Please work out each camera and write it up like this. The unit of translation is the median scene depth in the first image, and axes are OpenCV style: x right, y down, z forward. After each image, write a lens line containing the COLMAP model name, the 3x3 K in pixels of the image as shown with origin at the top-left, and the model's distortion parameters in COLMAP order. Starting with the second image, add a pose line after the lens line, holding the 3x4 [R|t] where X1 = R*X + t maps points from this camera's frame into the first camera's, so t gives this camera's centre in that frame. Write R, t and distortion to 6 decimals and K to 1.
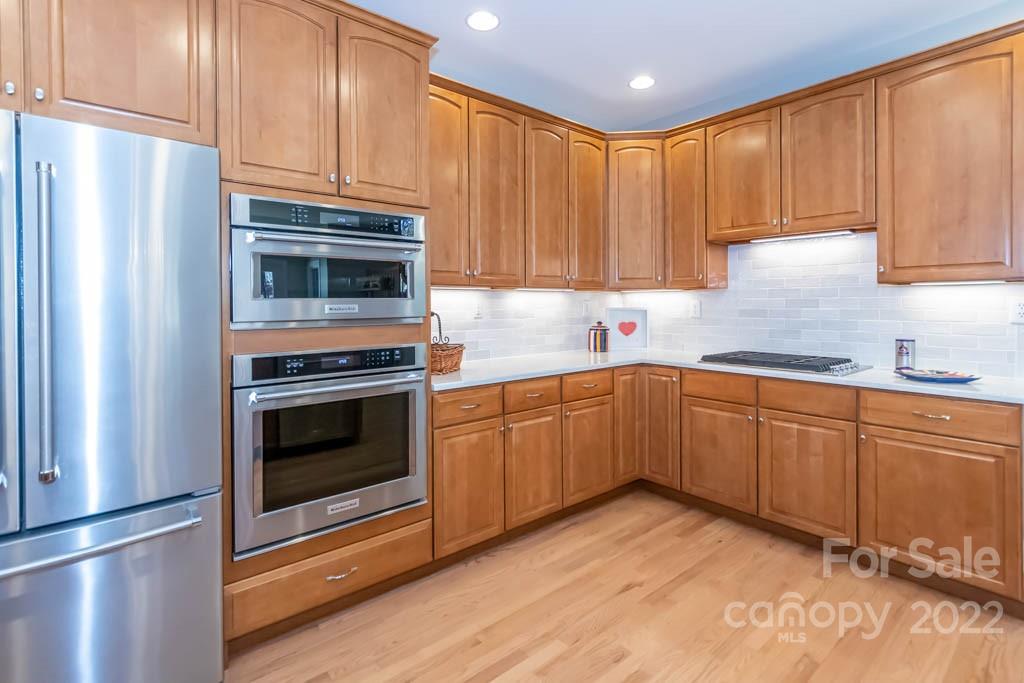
lens RADIAL K [[485.3, 0, 511.7], [0, 485.3, 306.5], [0, 0, 1]] dist [0.027904, -0.000006]
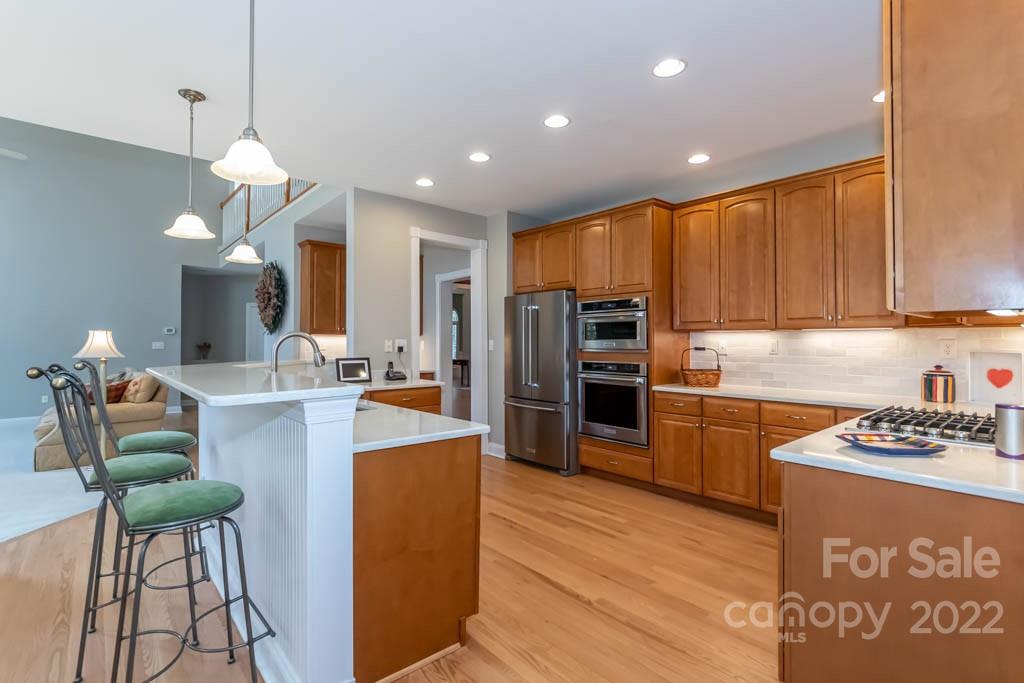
lens RADIAL K [[481.5, 0, 509.8], [0, 481.5, 337.6], [0, 0, 1]] dist [-0.000968, -0.000281]
pose [[0.014618, -0.003532, -0.999887, 1.138125], [-0.008027, 0.999961, -0.003650, -0.008092], [0.999861, 0.008079, 0.014589, 0.302949]]
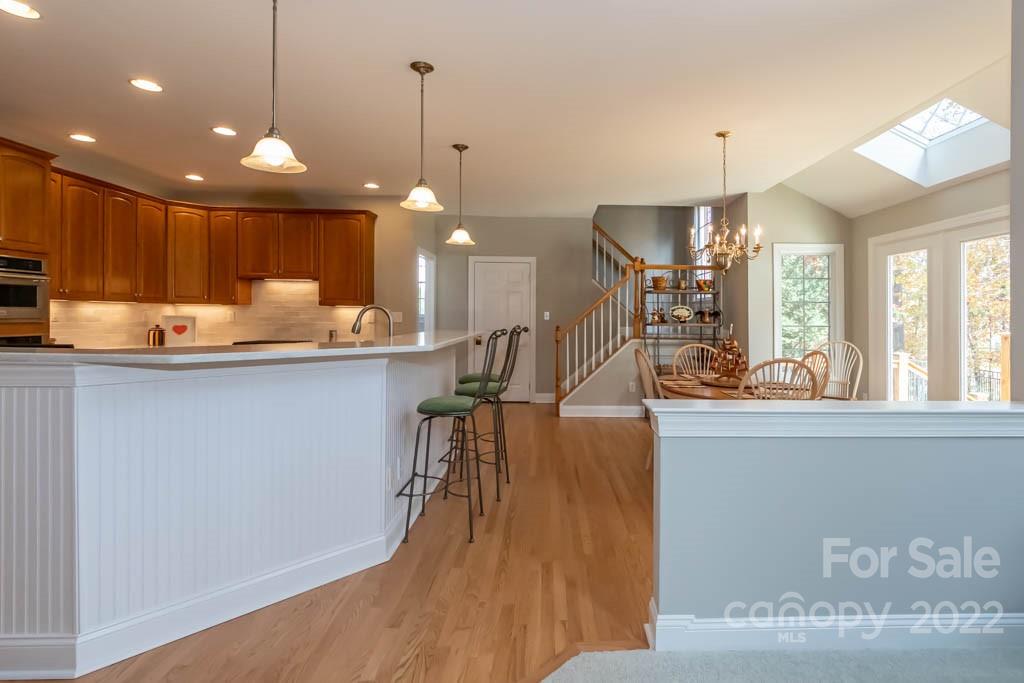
lens RADIAL K [[513.5, 0, 576.8], [0, 513.5, 319.0], [0, 0, 1]] dist [-0.016766, -0.000462]
pose [[0.599956, 0.005972, 0.800011, -0.322159], [-0.006423, 0.999976, -0.002648, 0.011104], [-0.800007, -0.003549, 0.599980, -1.044222]]
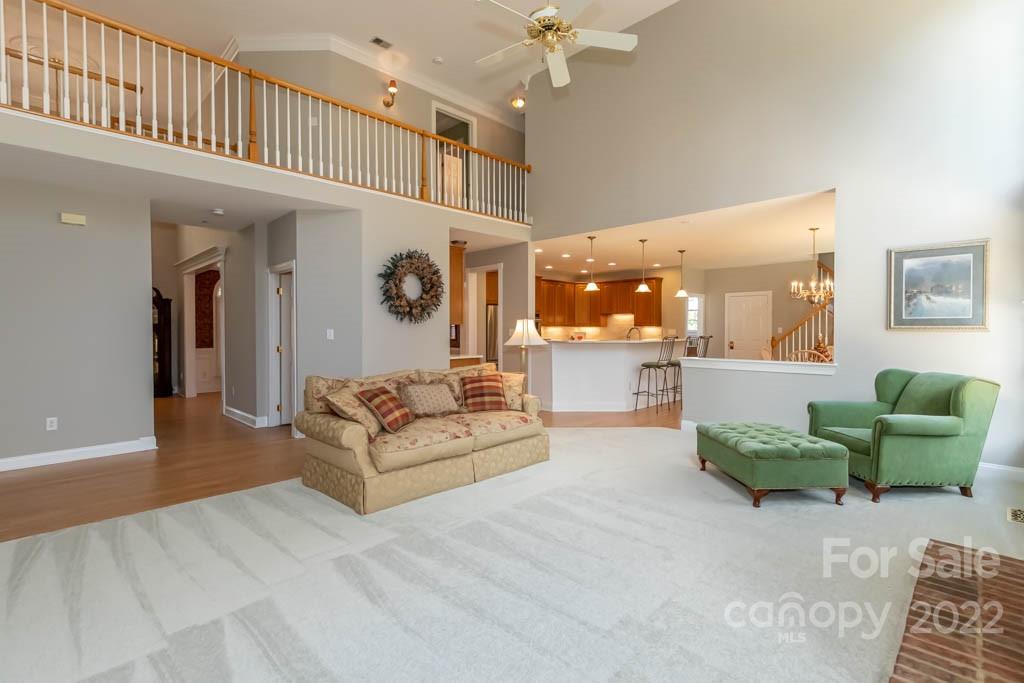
lens RADIAL K [[481.5, 0, 509.8], [0, 481.5, 337.6], [0, 0, 1]] dist [-0.000968, -0.000281]
pose [[0.995731, 0.002275, 0.092278, -0.642244], [-0.002961, 0.999969, 0.007294, 0.024135], [-0.092259, -0.007537, 0.995707, -2.629150]]
